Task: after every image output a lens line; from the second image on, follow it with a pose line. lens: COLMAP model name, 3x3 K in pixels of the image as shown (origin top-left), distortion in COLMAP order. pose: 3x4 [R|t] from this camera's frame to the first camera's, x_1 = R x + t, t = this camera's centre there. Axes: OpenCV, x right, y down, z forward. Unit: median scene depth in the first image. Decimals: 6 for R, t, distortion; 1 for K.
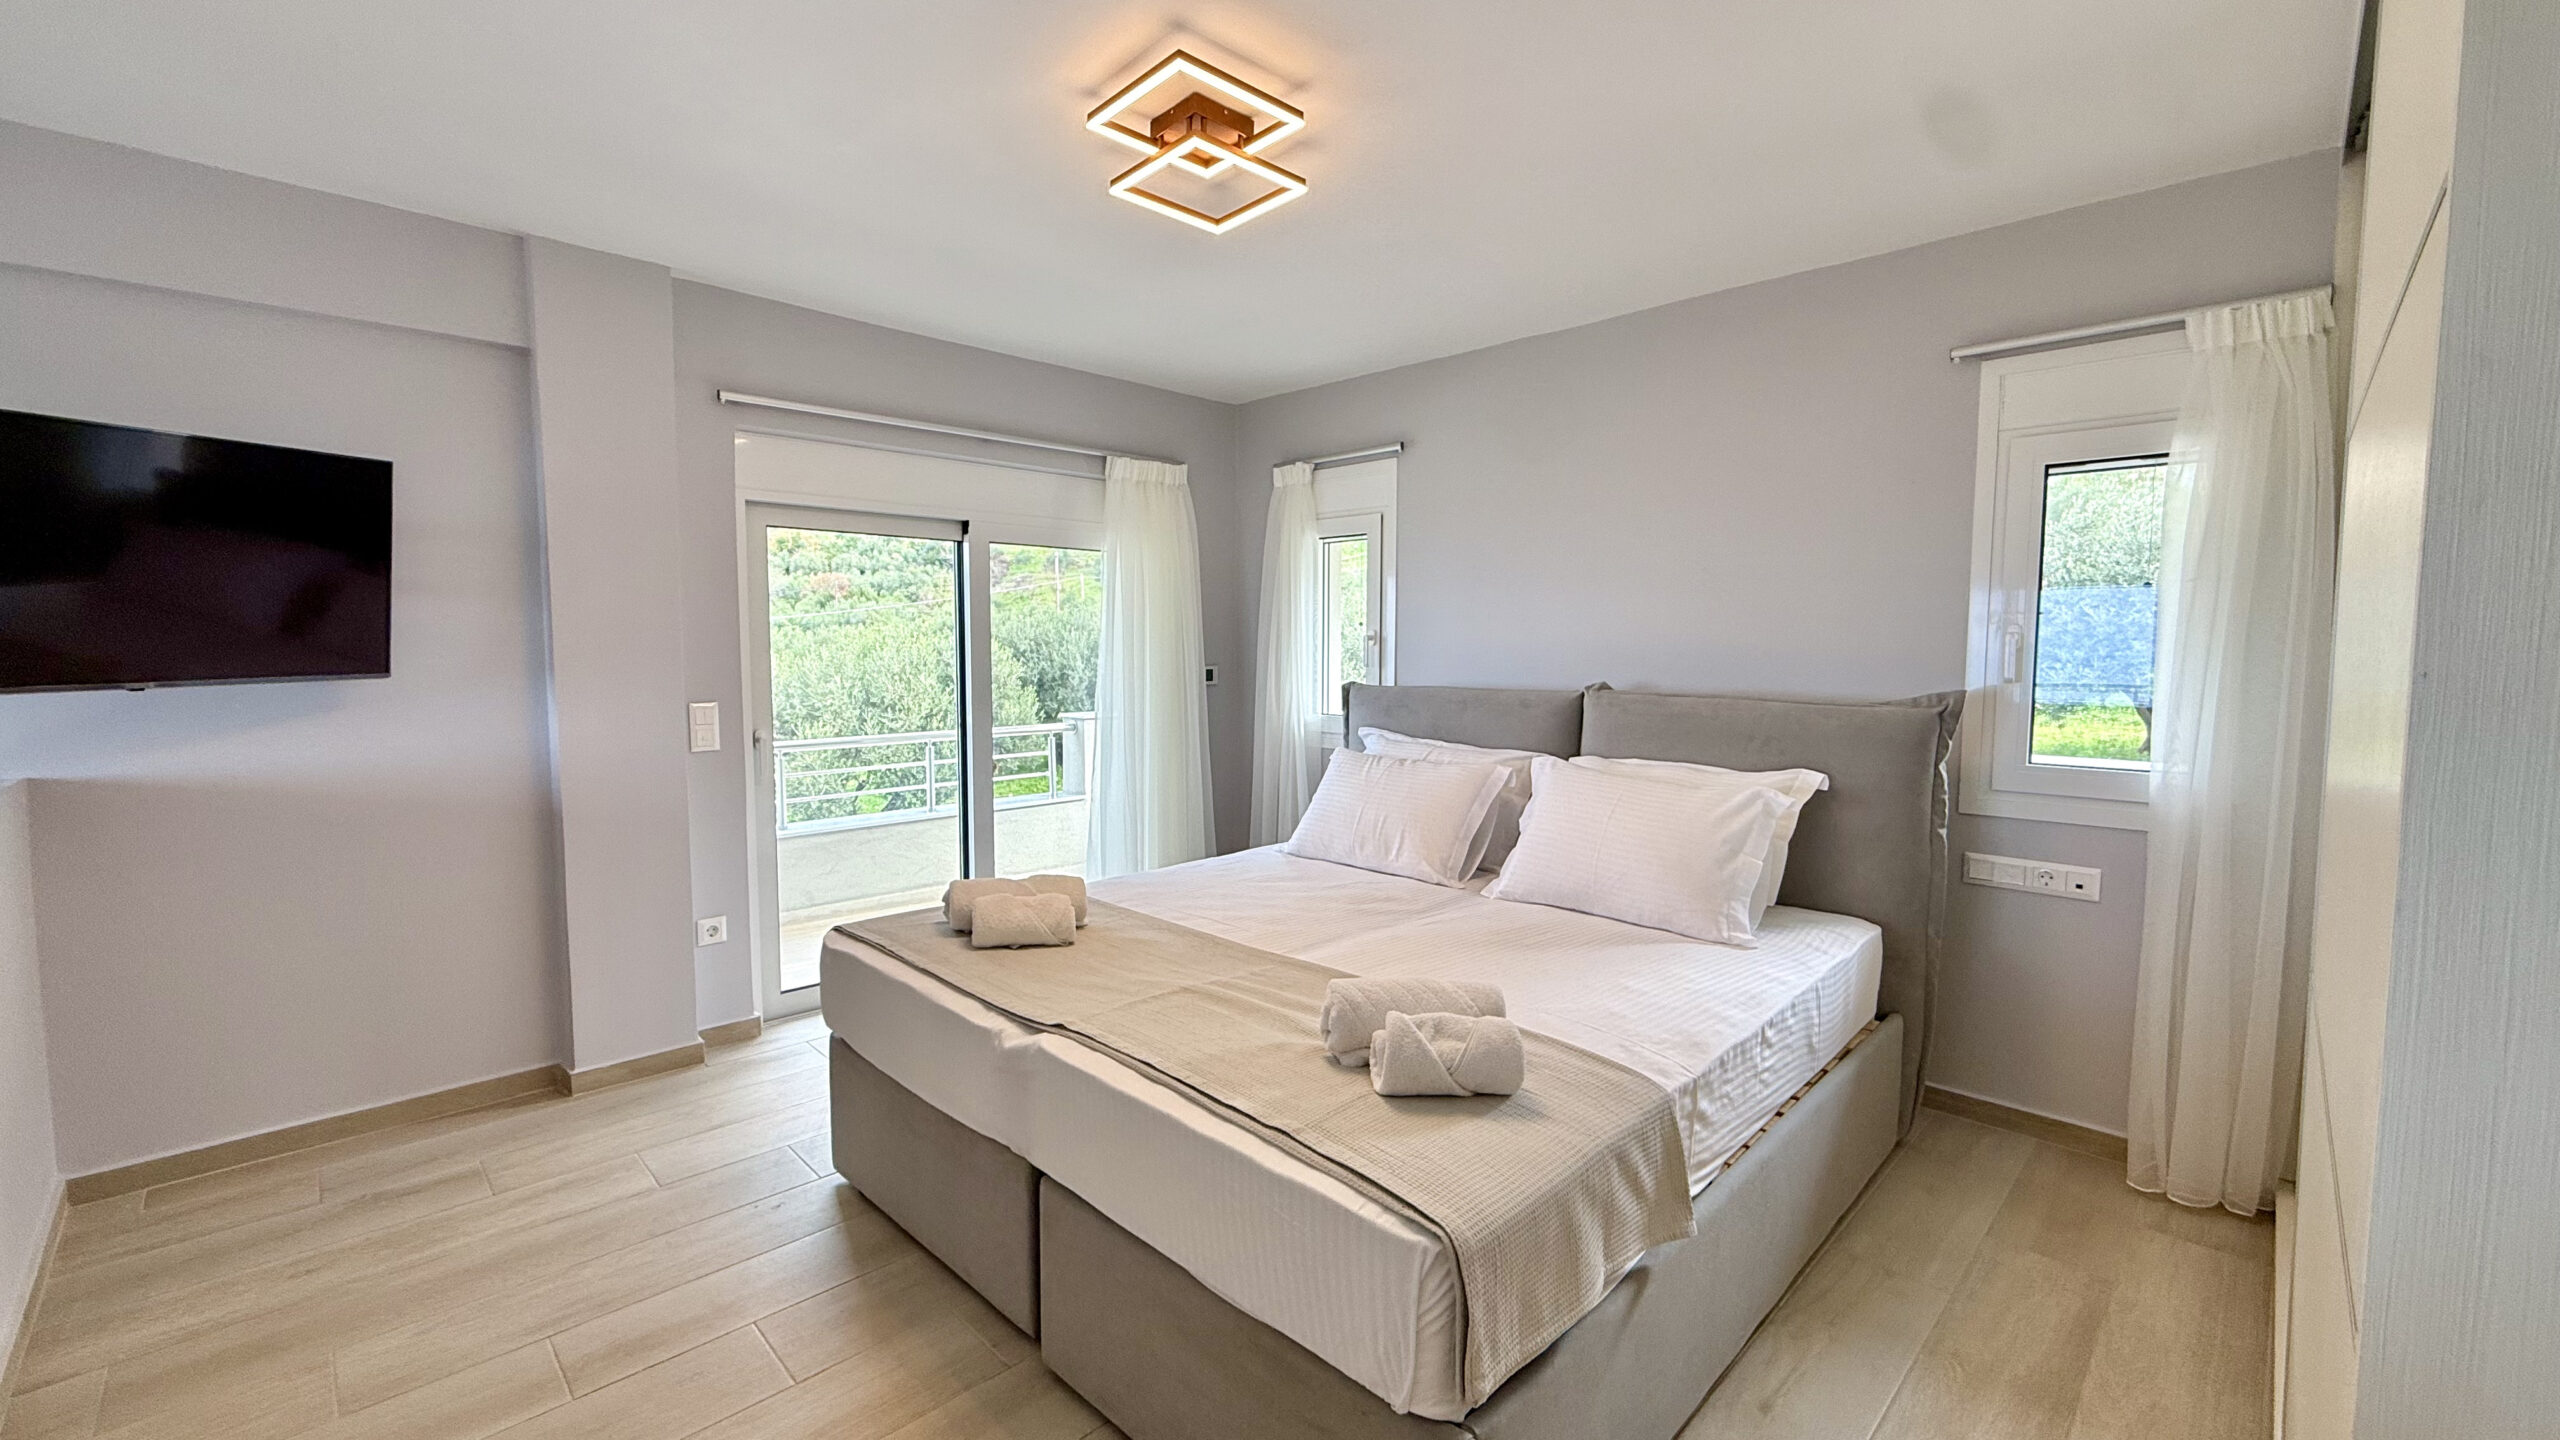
lens RADIAL K [[1009.7, 0, 1297.9], [0, 1009.7, 736.4], [0, 0, 1]] dist [0.001670, 0.000037]
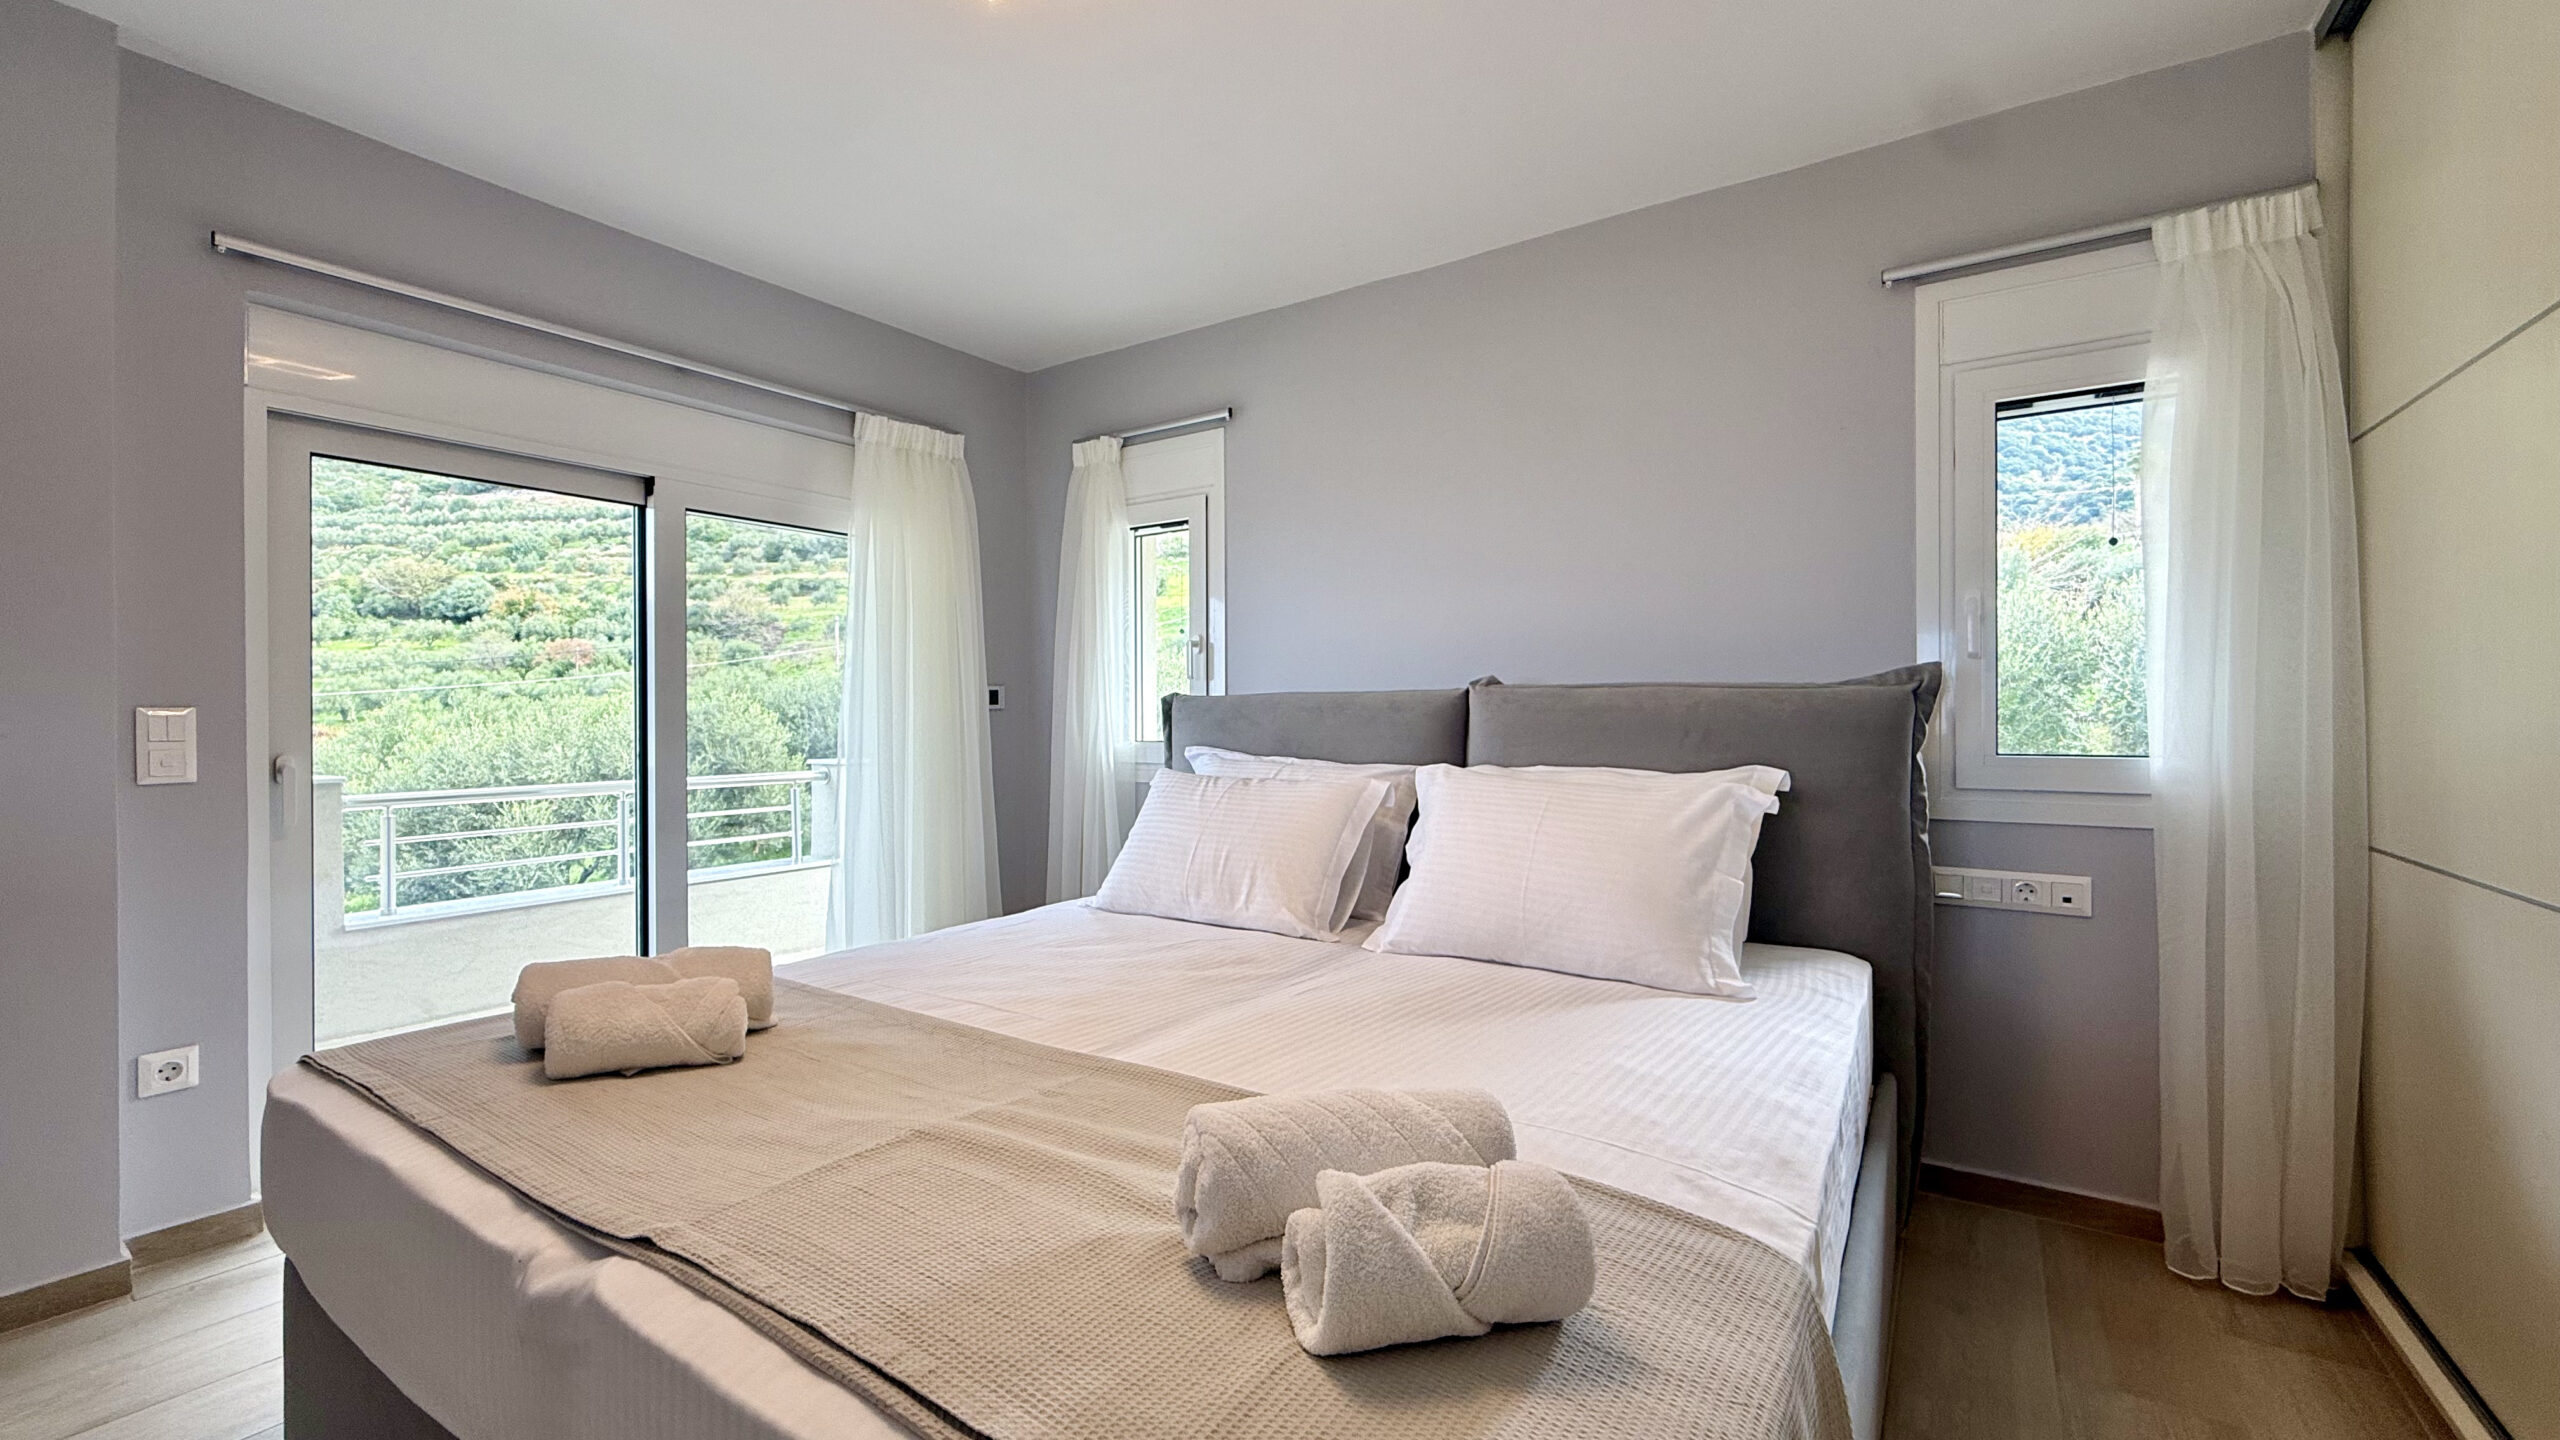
lens RADIAL K [[1009.7, 0, 1289.0], [0, 1009.7, 722.4], [0, 0, 1]] dist [0.001670, 0.000037]
pose [[0.982673, -0.009626, 0.185098, -0.007788], [0.024897, 0.996455, -0.080360, 0.046289], [-0.183669, 0.083576, 0.979429, 0.250558]]
